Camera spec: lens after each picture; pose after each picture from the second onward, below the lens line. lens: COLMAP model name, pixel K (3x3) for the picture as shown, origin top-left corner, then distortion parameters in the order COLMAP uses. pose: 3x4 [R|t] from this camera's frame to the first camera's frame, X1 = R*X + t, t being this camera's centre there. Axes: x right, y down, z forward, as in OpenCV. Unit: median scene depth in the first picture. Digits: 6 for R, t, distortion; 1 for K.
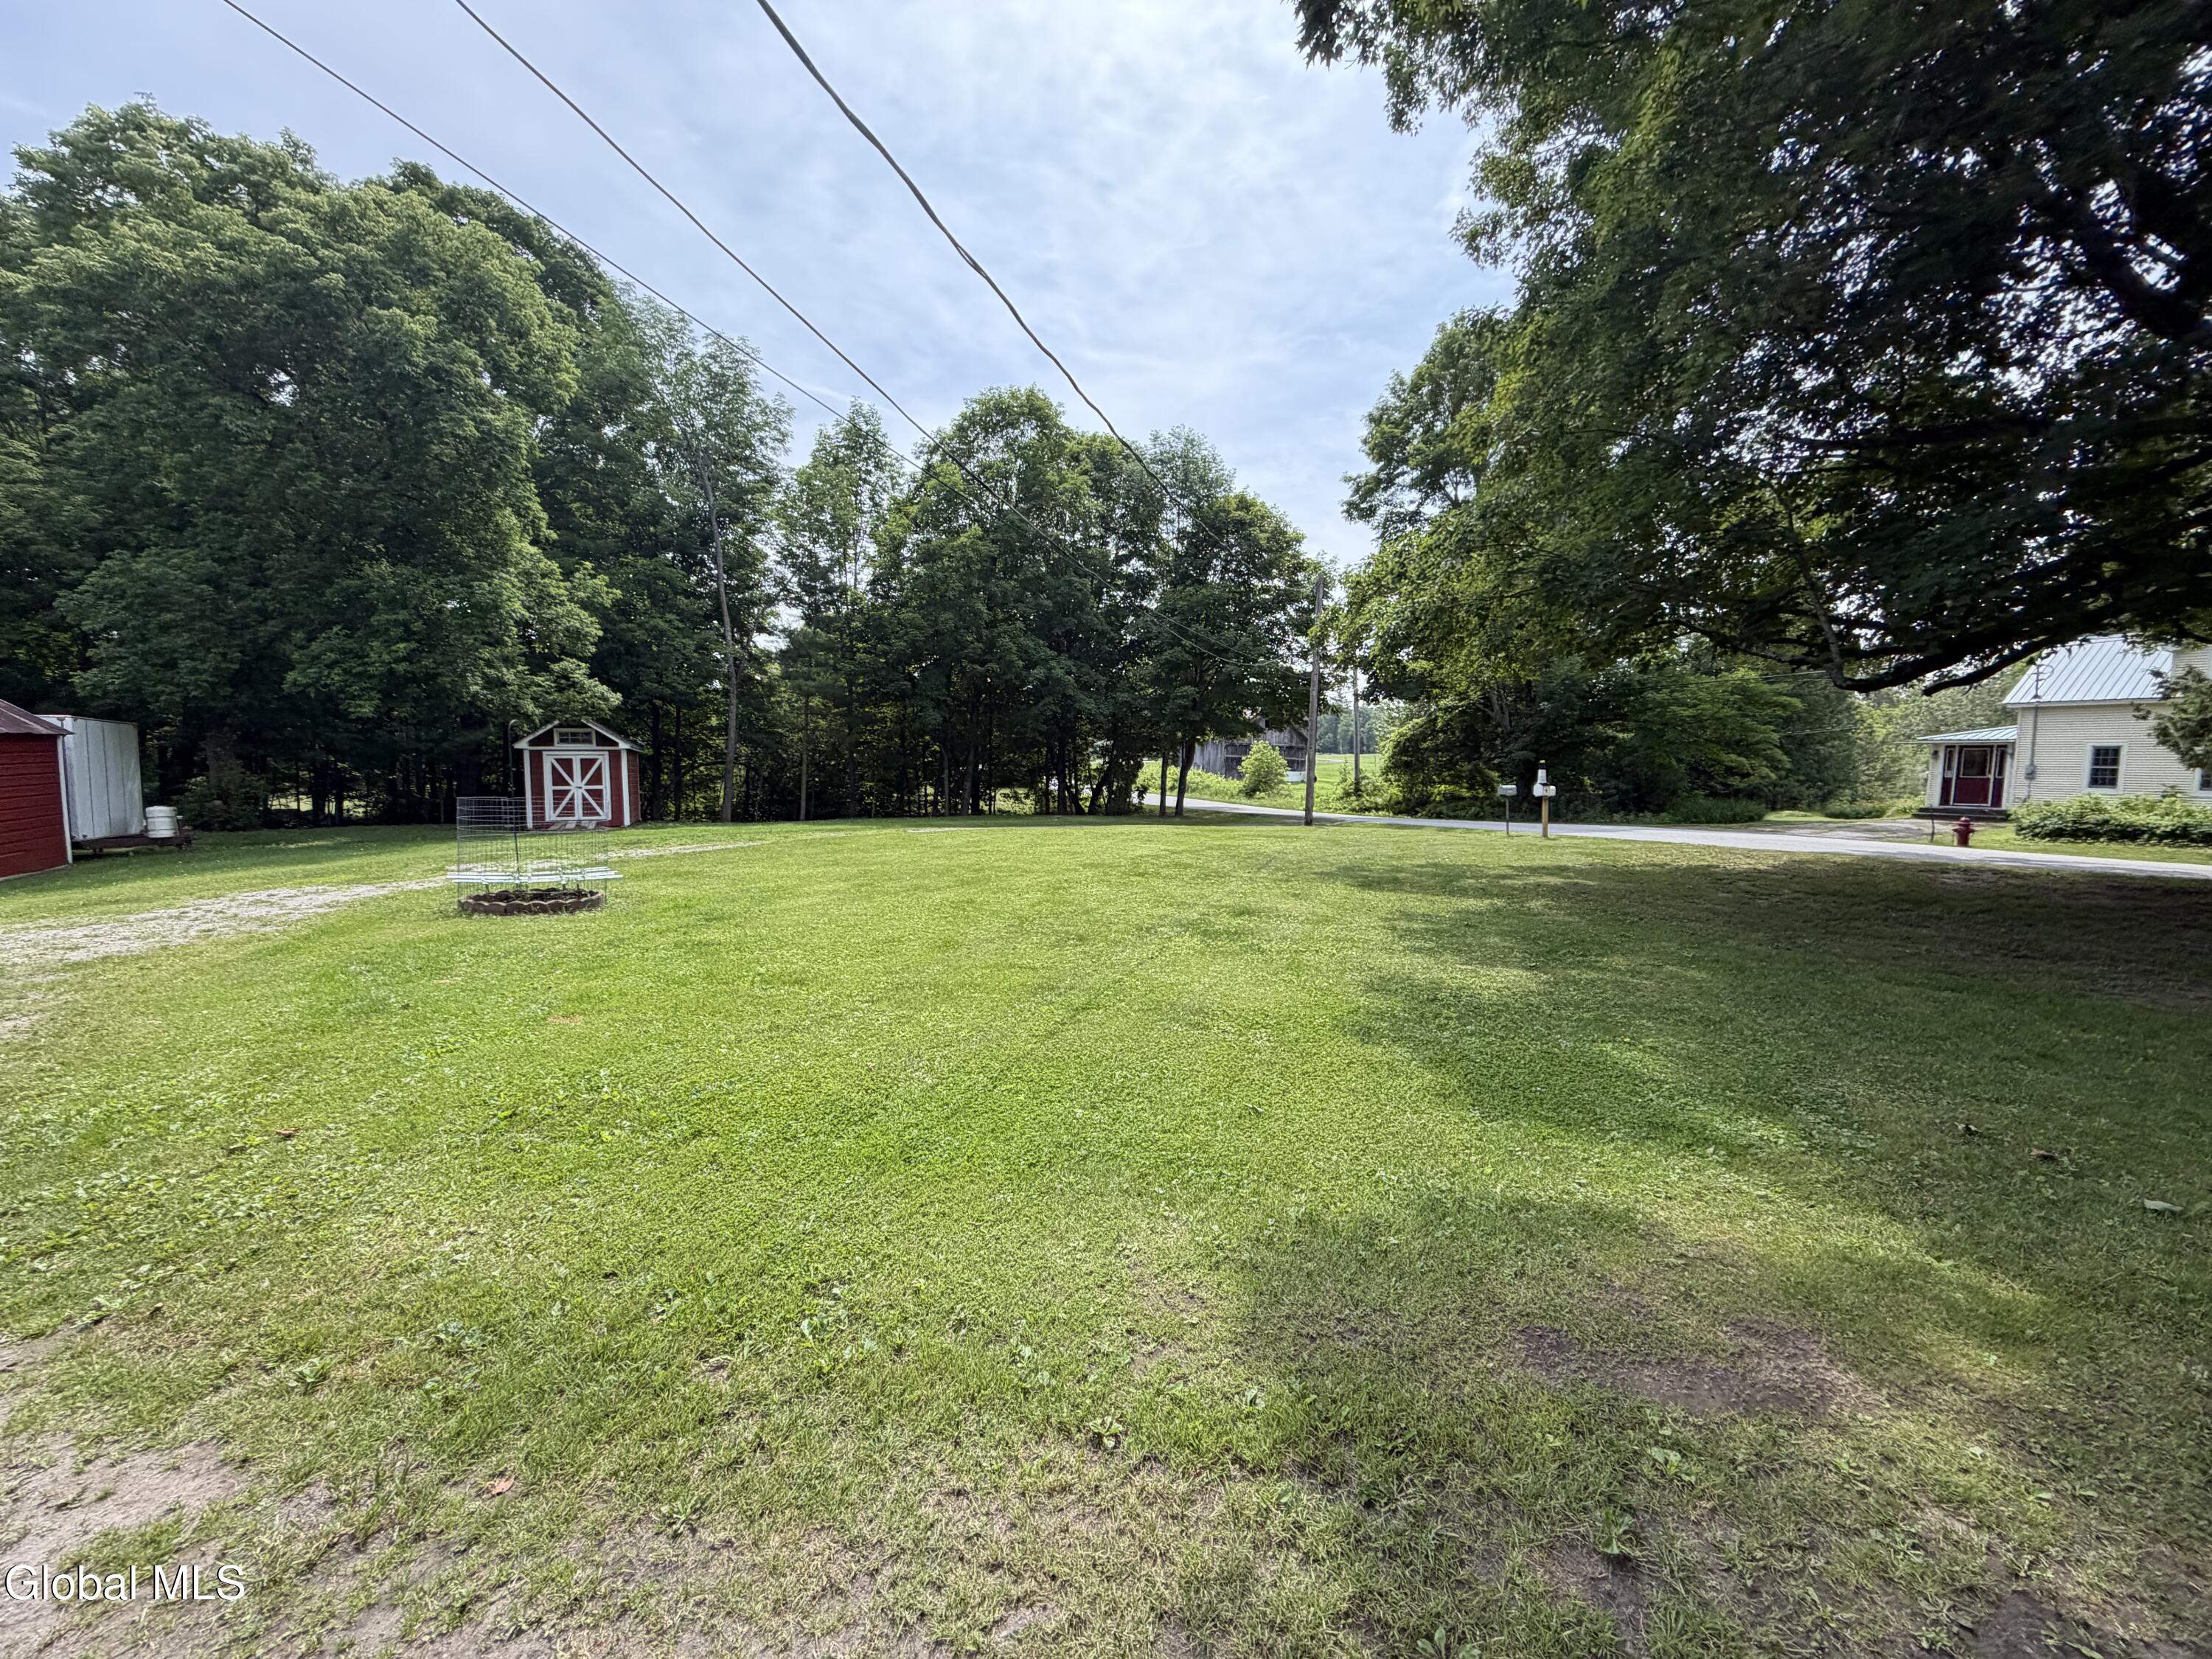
lens RADIAL K [[882.4, 0, 1099.1], [0, 882.4, 825.1], [0, 0, 1]] dist [0.000471, -0.000378]
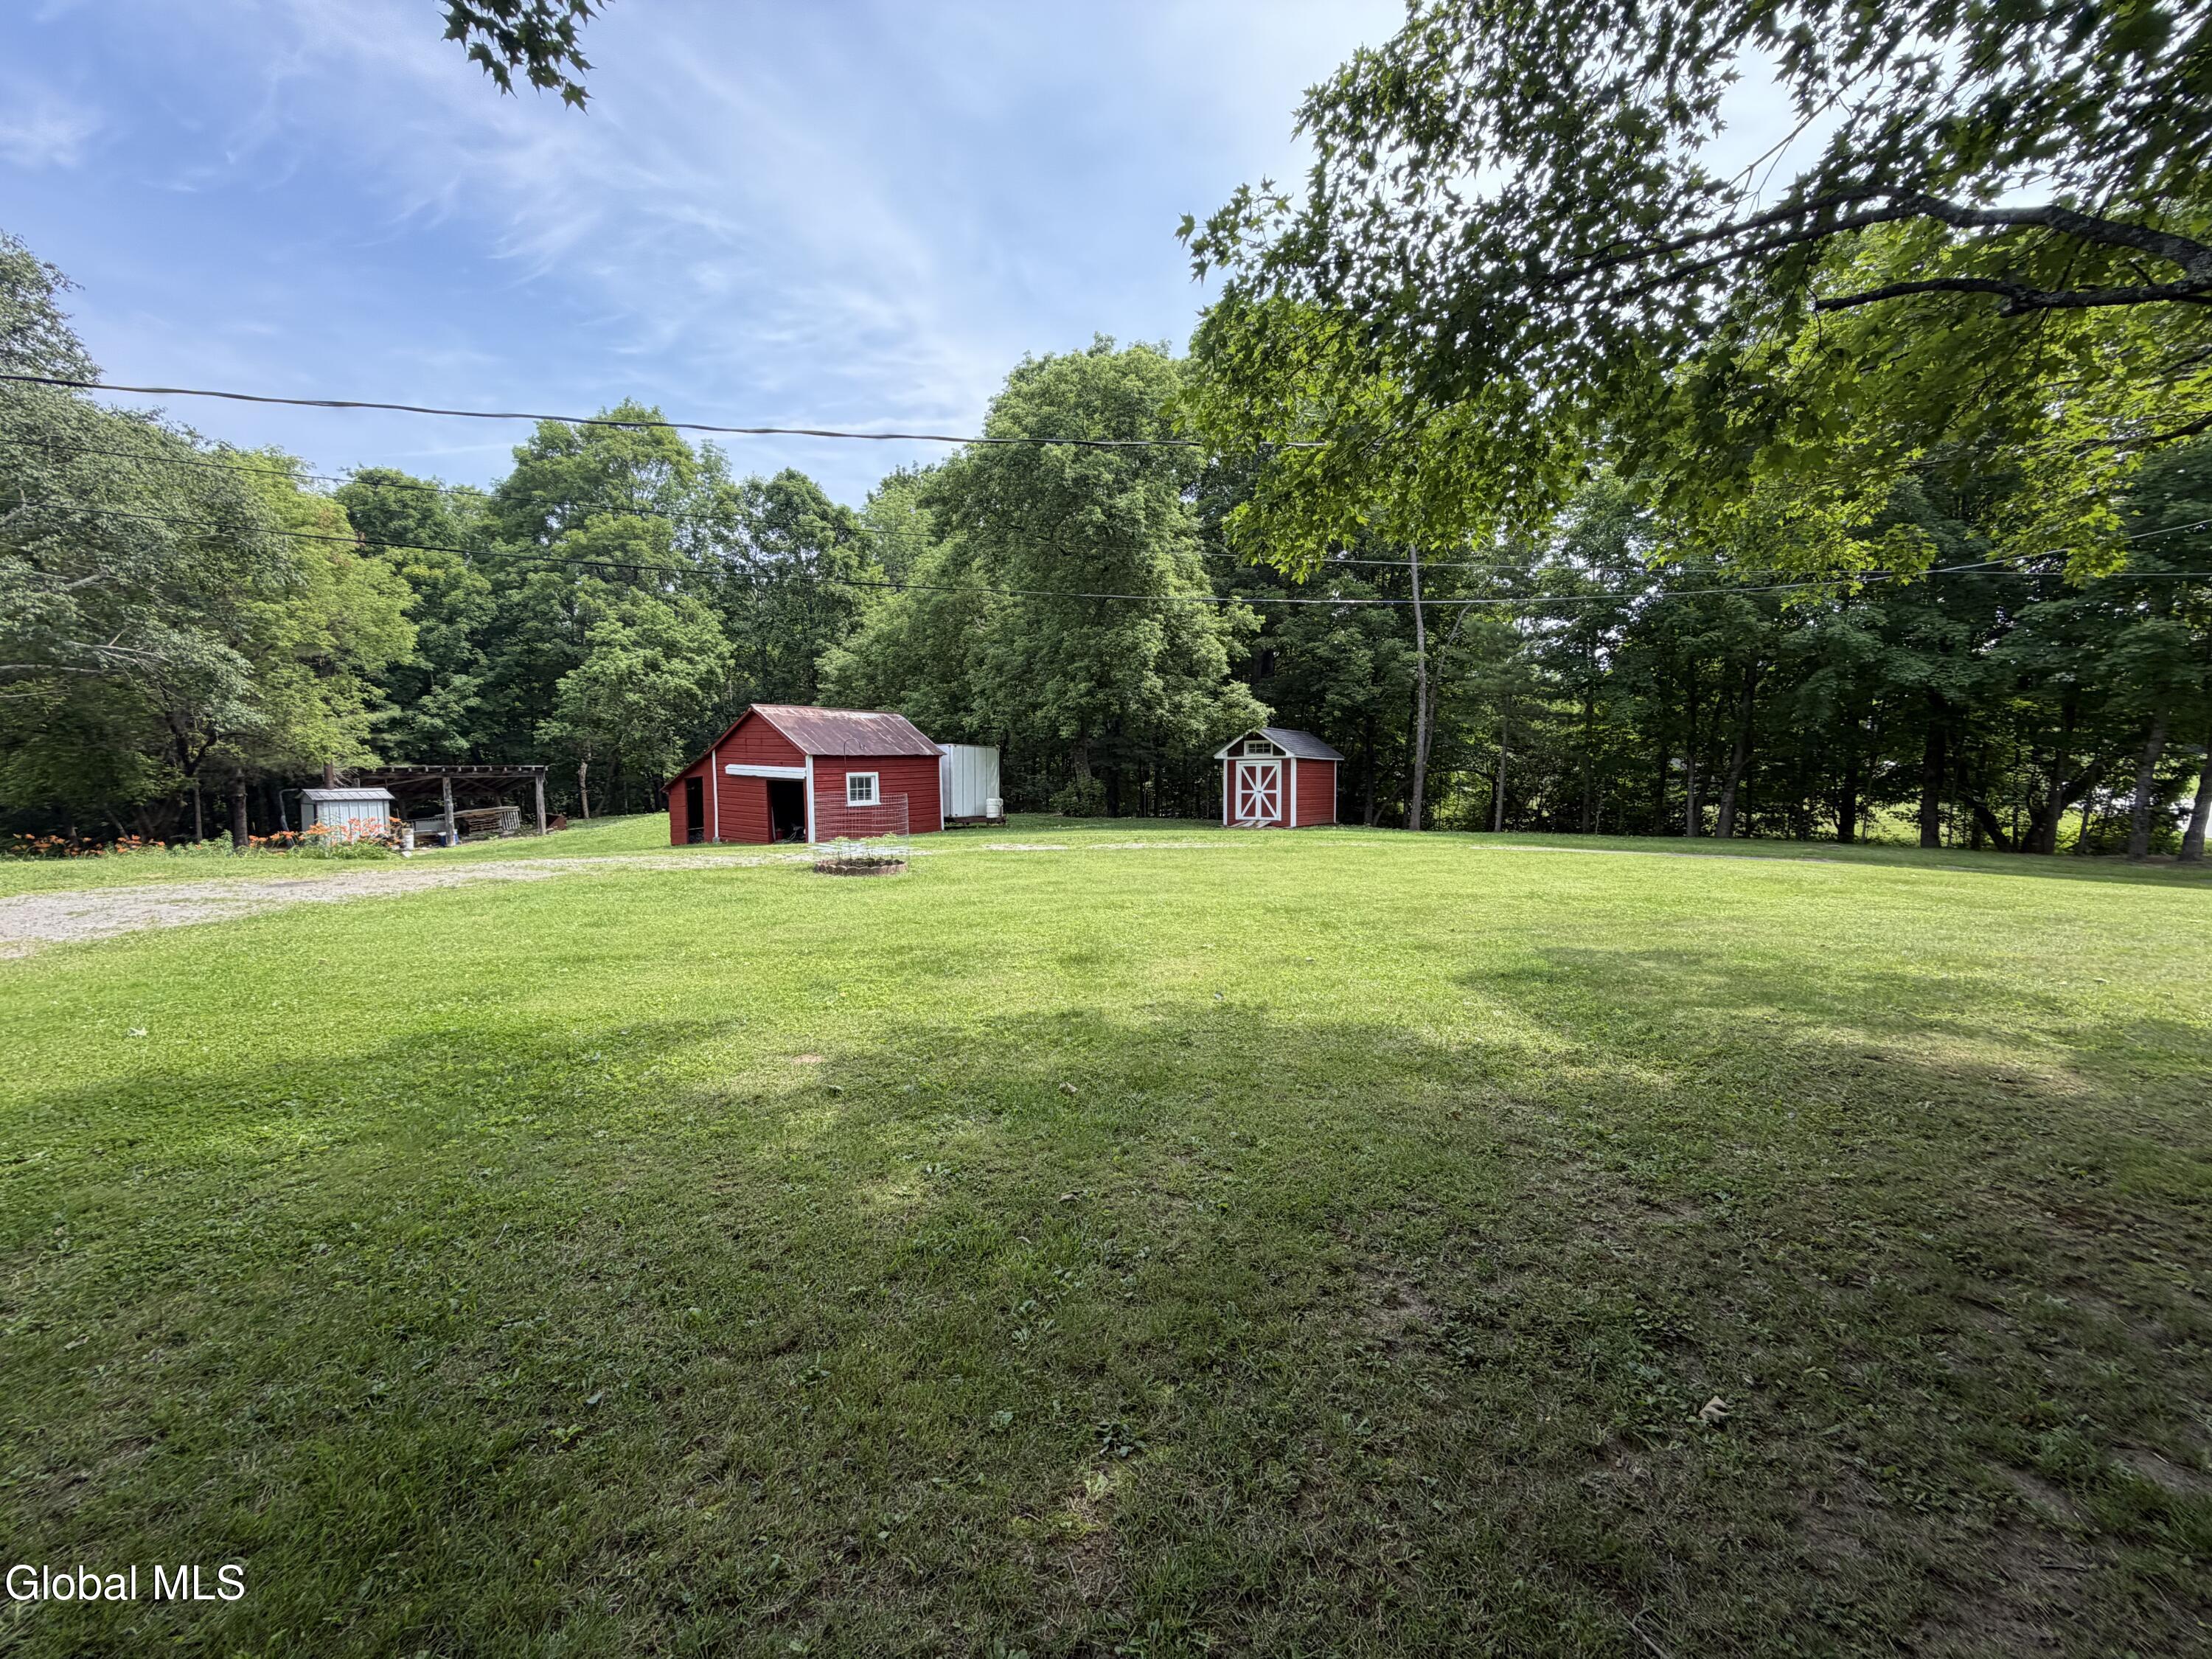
lens RADIAL K [[882.4, 0, 1099.1], [0, 882.4, 825.1], [0, 0, 1]] dist [0.000471, -0.000378]
pose [[0.534162, 0.046123, -0.844123, 0.313895], [-0.054599, 0.998308, 0.019998, -0.012373], [0.843617, 0.035406, 0.535776, 0.239619]]
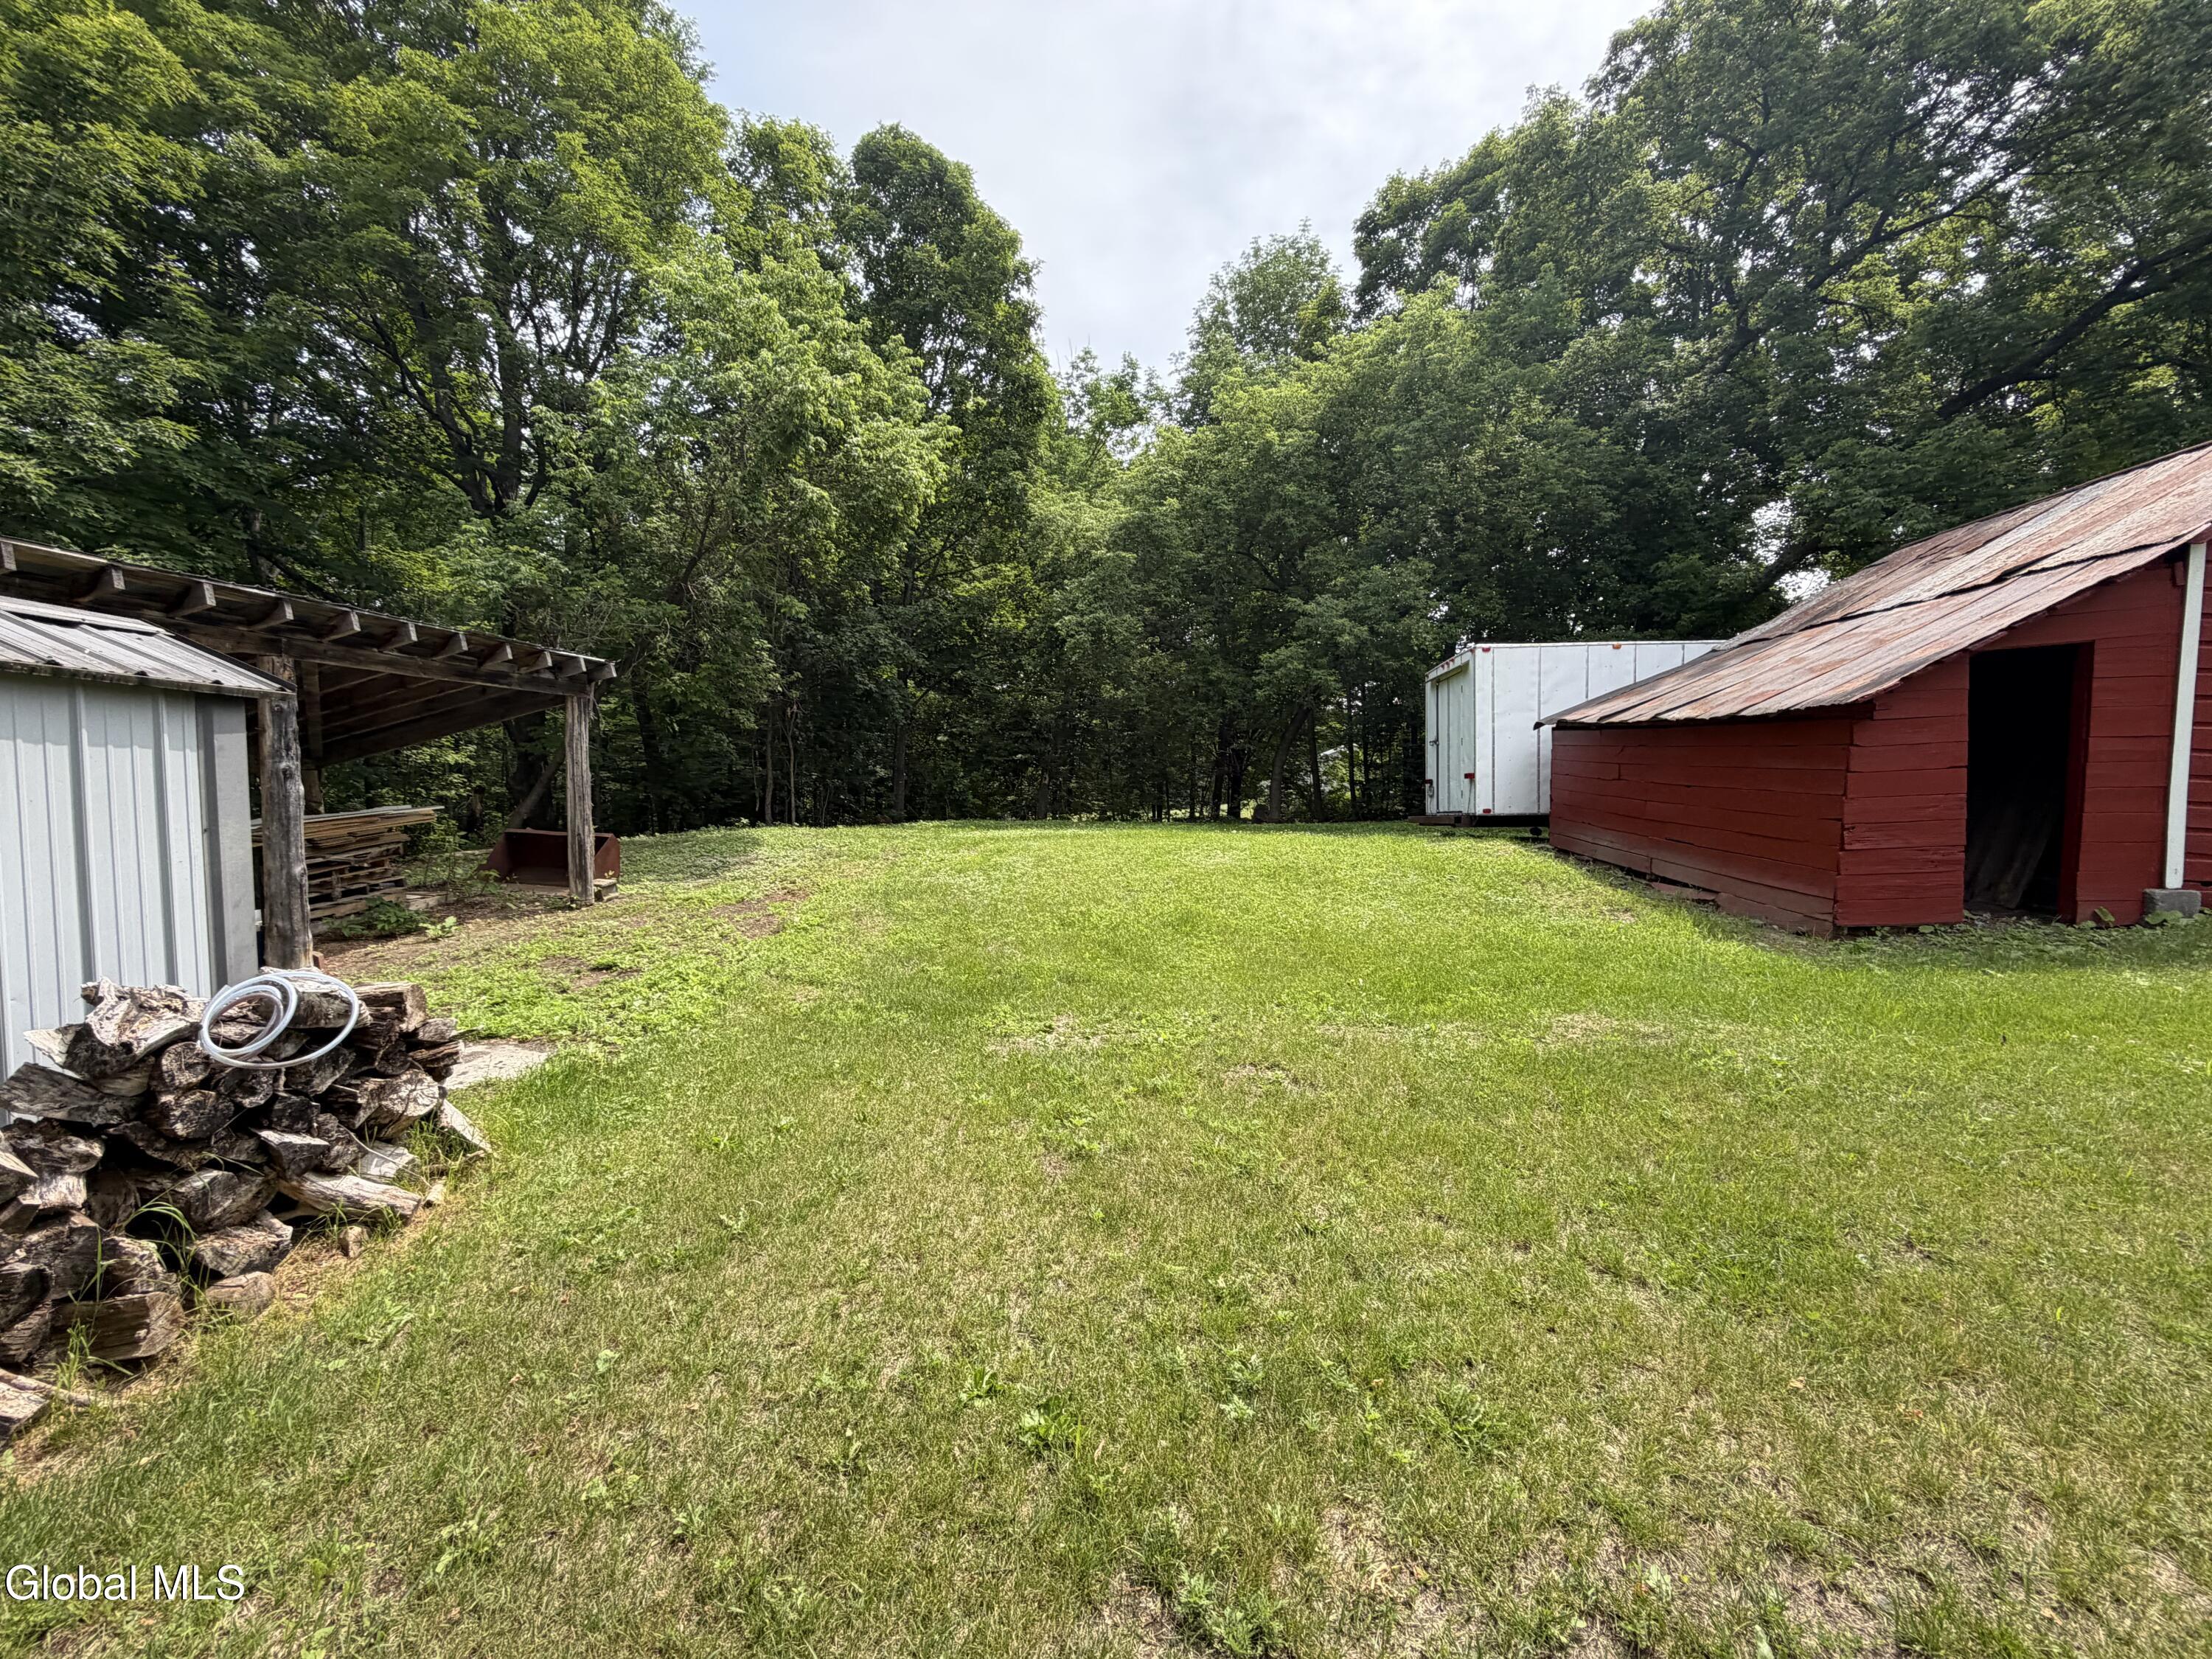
lens RADIAL K [[875.1, 0, 1112.4], [0, 875.1, 823.2], [0, 0, 1]] dist [-0.000890, -0.000168]
pose [[0.839649, 0.016638, -0.542875, -1.001756], [-0.035619, 0.999066, -0.024472, 0.047197], [0.541960, 0.039884, 0.839457, 0.030030]]
